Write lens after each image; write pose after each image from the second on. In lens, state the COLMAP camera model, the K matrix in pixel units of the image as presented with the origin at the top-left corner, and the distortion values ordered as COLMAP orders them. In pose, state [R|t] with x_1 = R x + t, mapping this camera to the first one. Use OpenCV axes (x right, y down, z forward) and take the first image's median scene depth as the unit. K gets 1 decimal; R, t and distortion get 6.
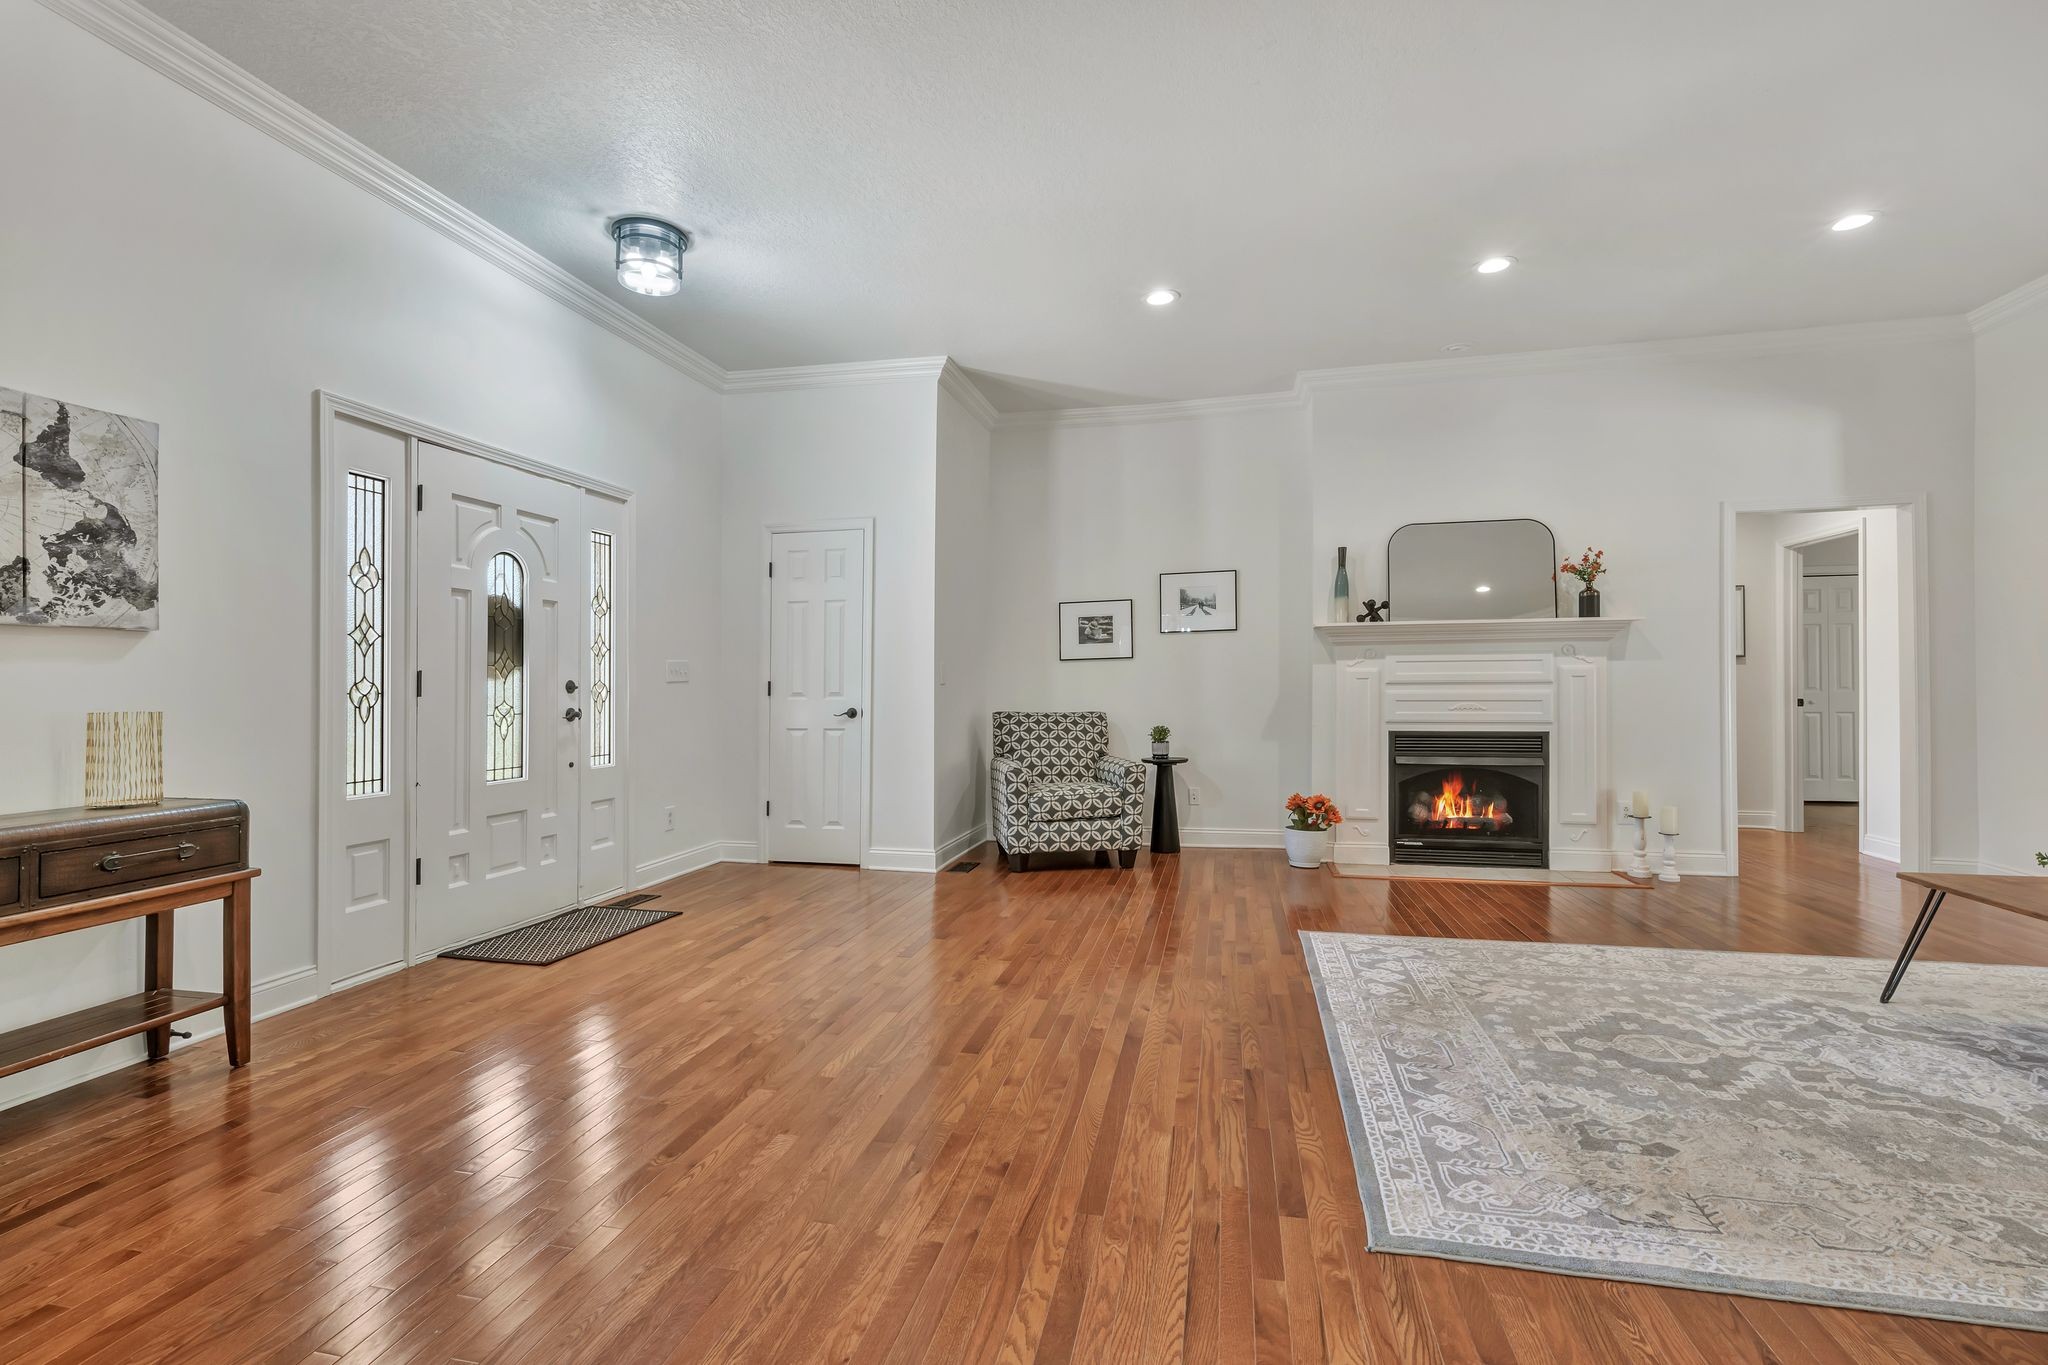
lens RADIAL K [[820.4, 0, 980.4], [0, 820.4, 685.4], [0, 0, 1]] dist [0.000195, 0.000130]
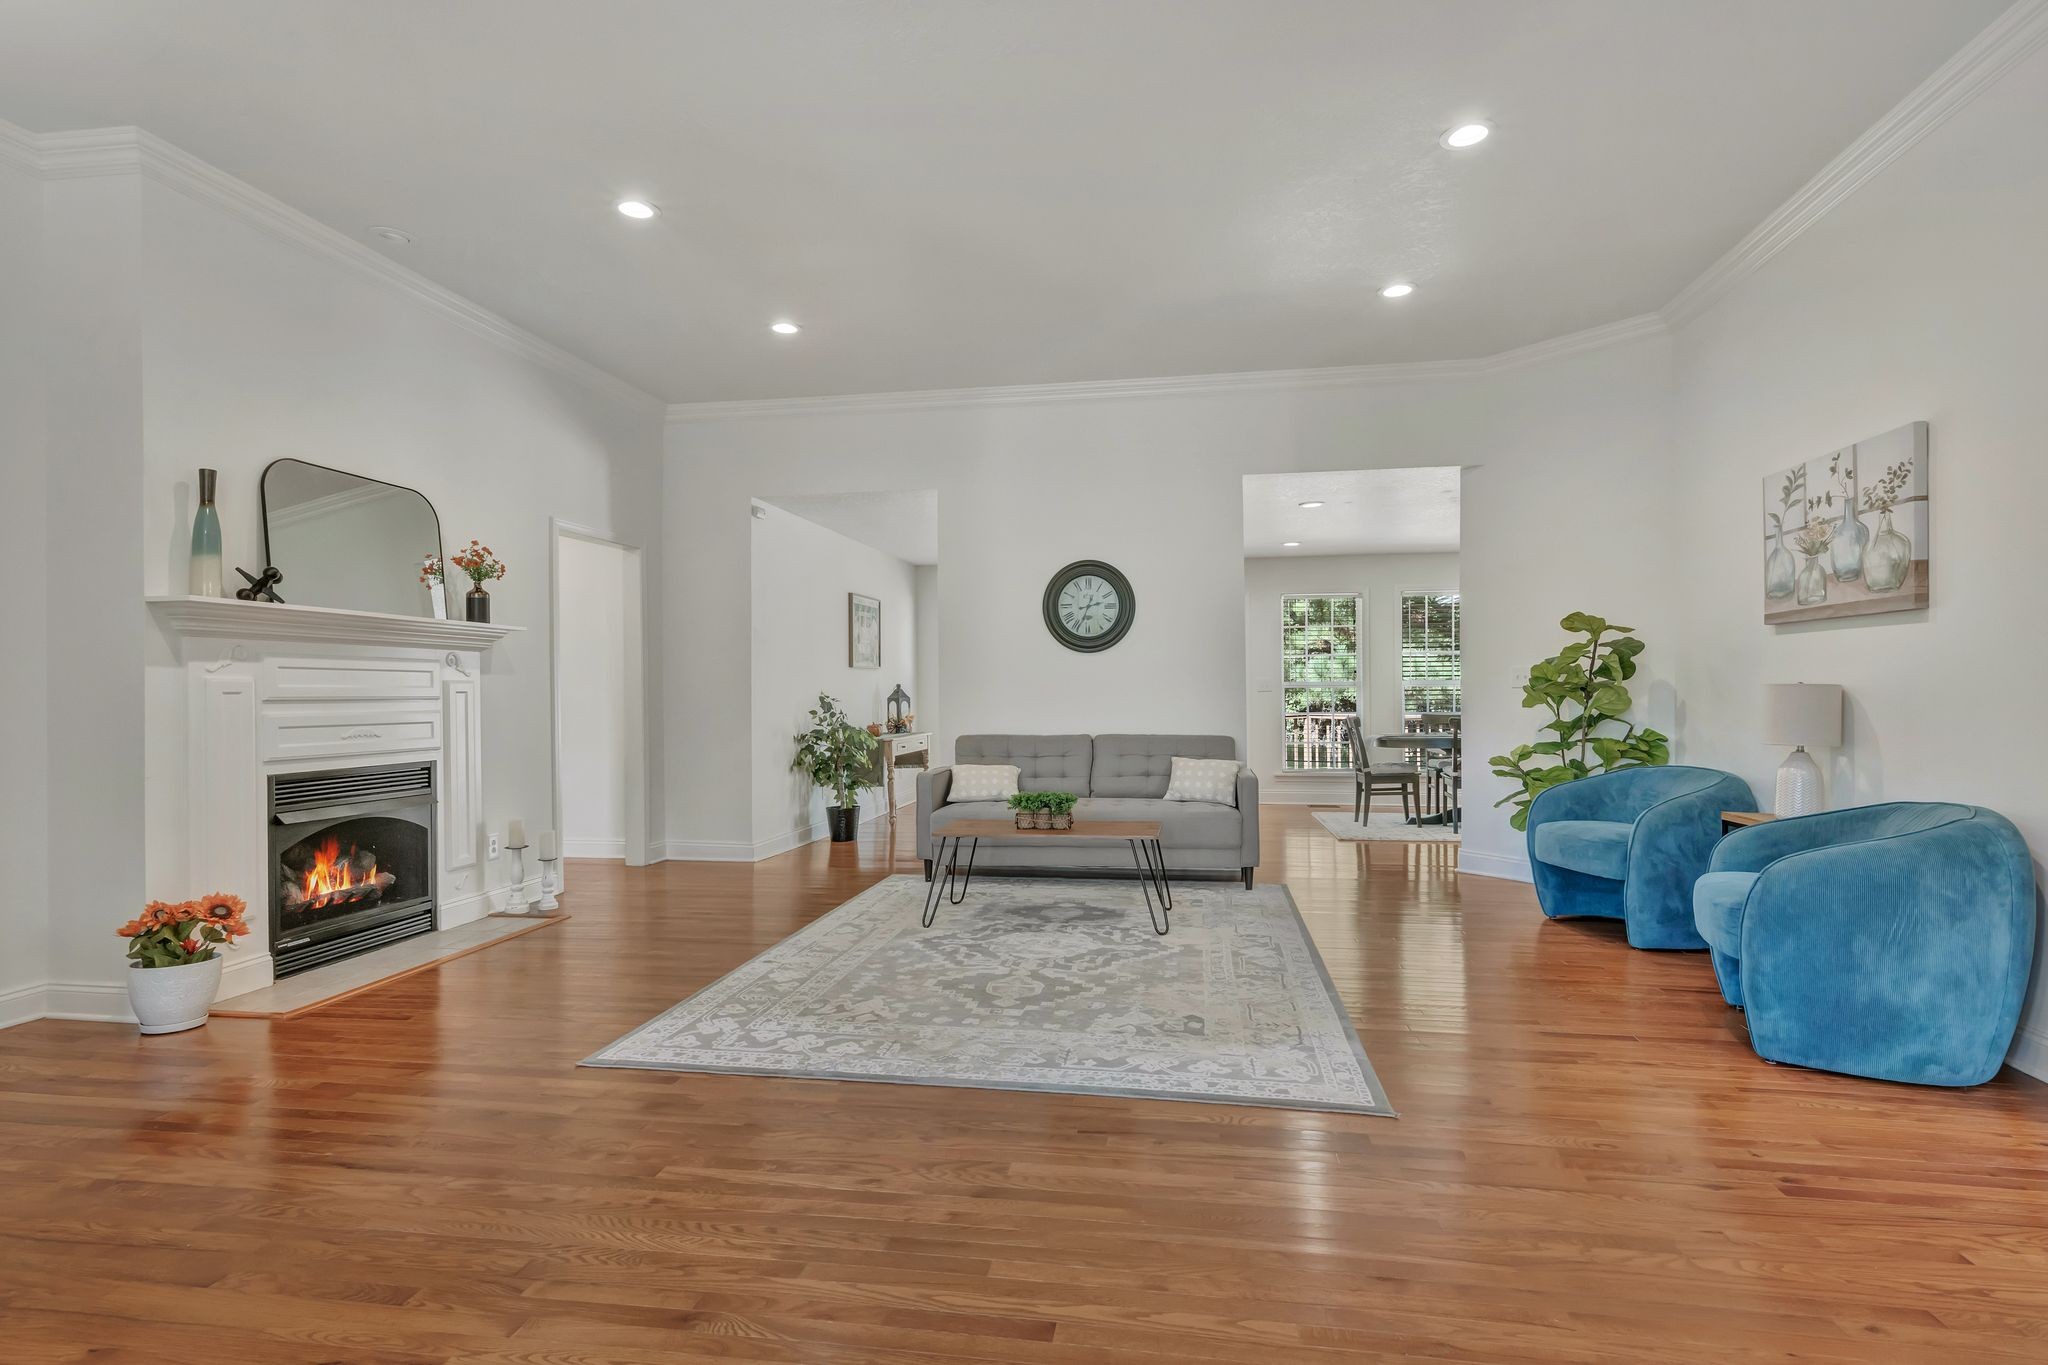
lens RADIAL K [[1016.5, 0, 1024.0], [0, 1016.5, 682.5], [0, 0, 1]] dist [-0.002076, -0.000263]
pose [[-0.028458, 0.017725, 0.999438, -0.584442], [0.008239, 0.999813, -0.017497, 0.004334], [-0.999561, 0.007736, -0.028599, 0.826053]]
